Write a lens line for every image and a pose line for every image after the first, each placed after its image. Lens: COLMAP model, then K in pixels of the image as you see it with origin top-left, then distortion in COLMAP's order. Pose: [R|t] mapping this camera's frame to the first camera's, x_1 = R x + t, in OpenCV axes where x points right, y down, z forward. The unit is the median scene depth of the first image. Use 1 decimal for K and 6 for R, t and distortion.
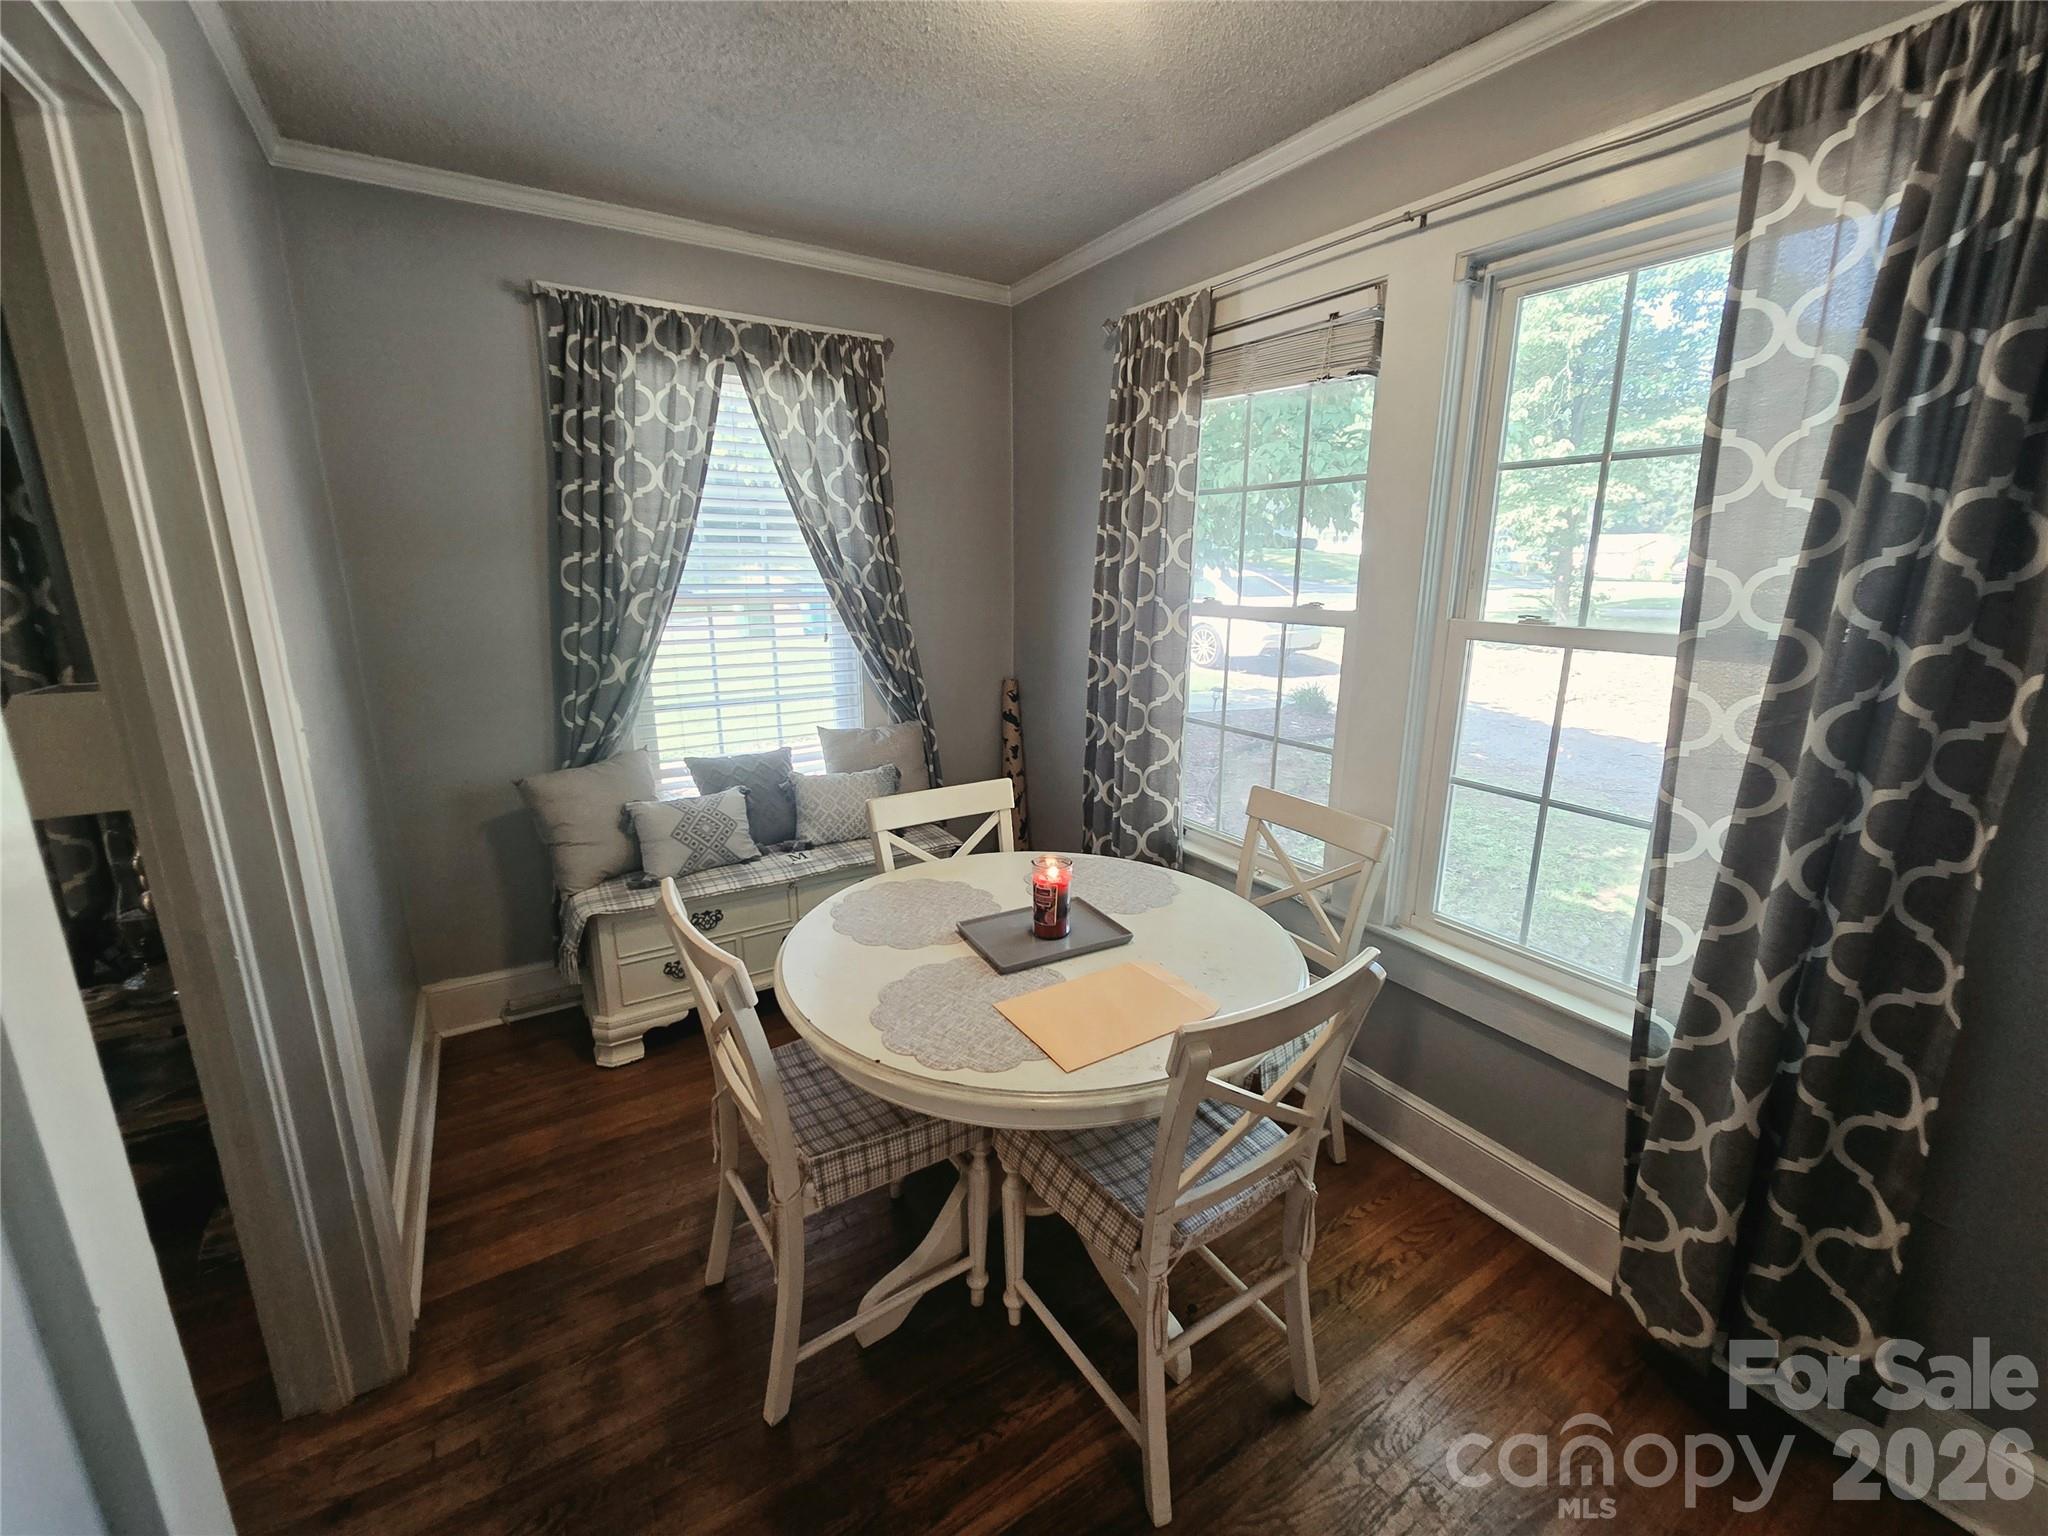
lens RADIAL K [[845.7, 0, 1020.1], [0, 845.7, 765.3], [0, 0, 1]] dist [-0.003491, -0.000621]
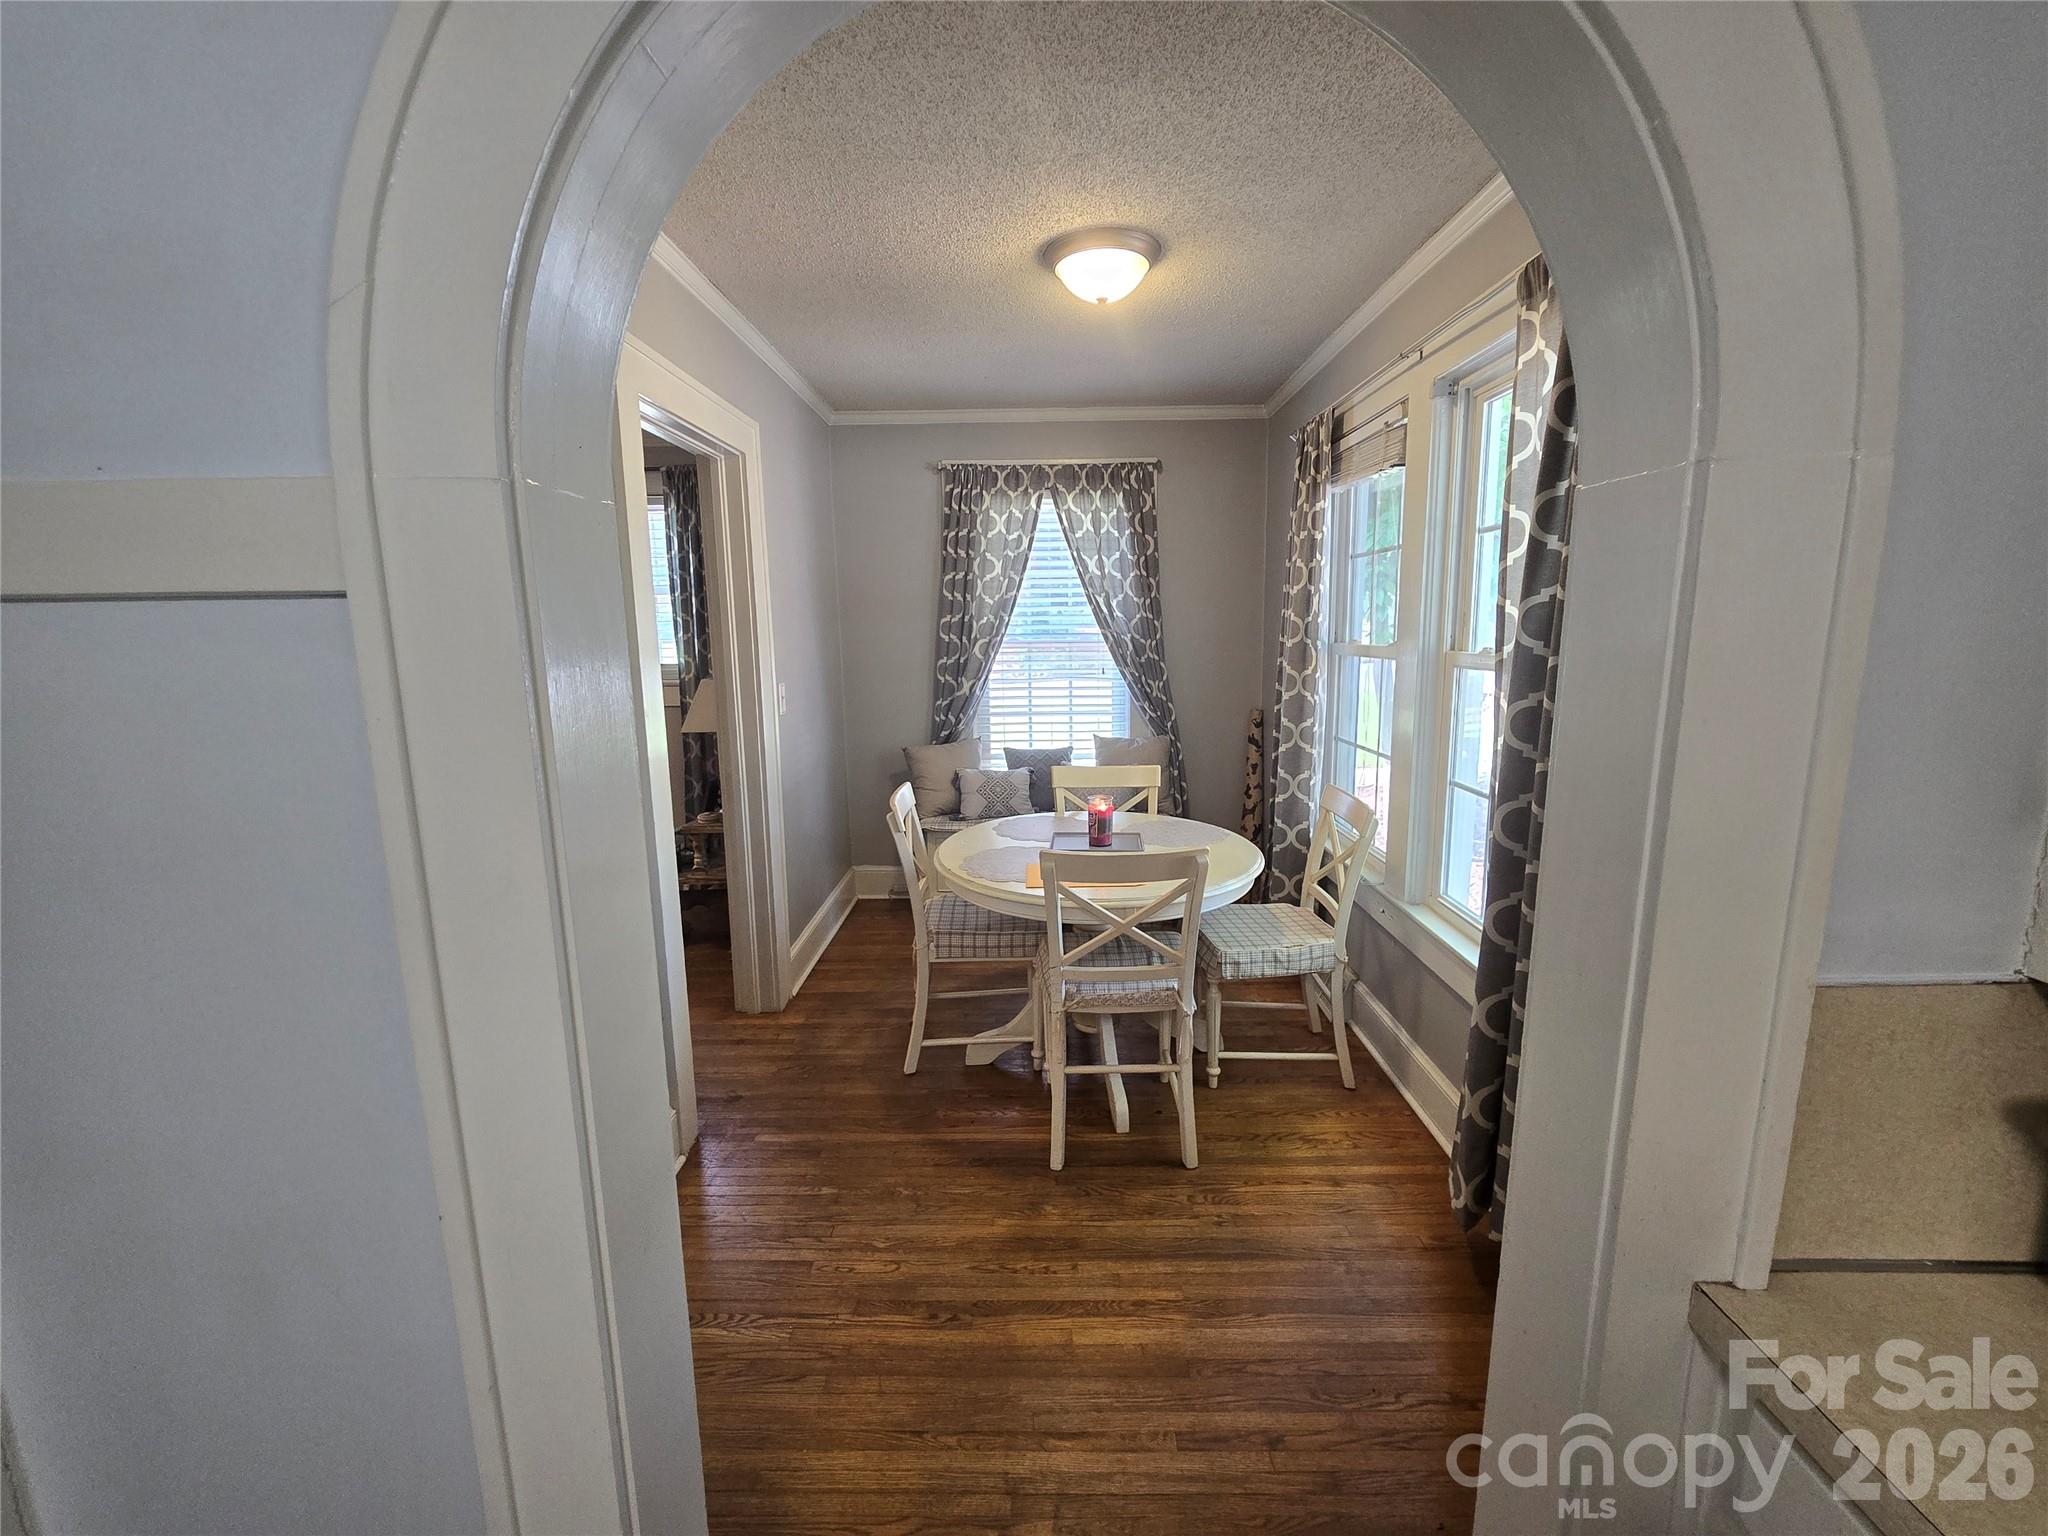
lens RADIAL K [[845.7, 0, 1006.2], [0, 845.7, 760.0], [0, 0, 1]] dist [-0.003491, -0.000621]
pose [[0.826913, 0.072744, -0.557605, 0.503311], [-0.113841, 0.992721, -0.039315, 0.081278], [0.550686, 0.095988, 0.829175, -0.281685]]
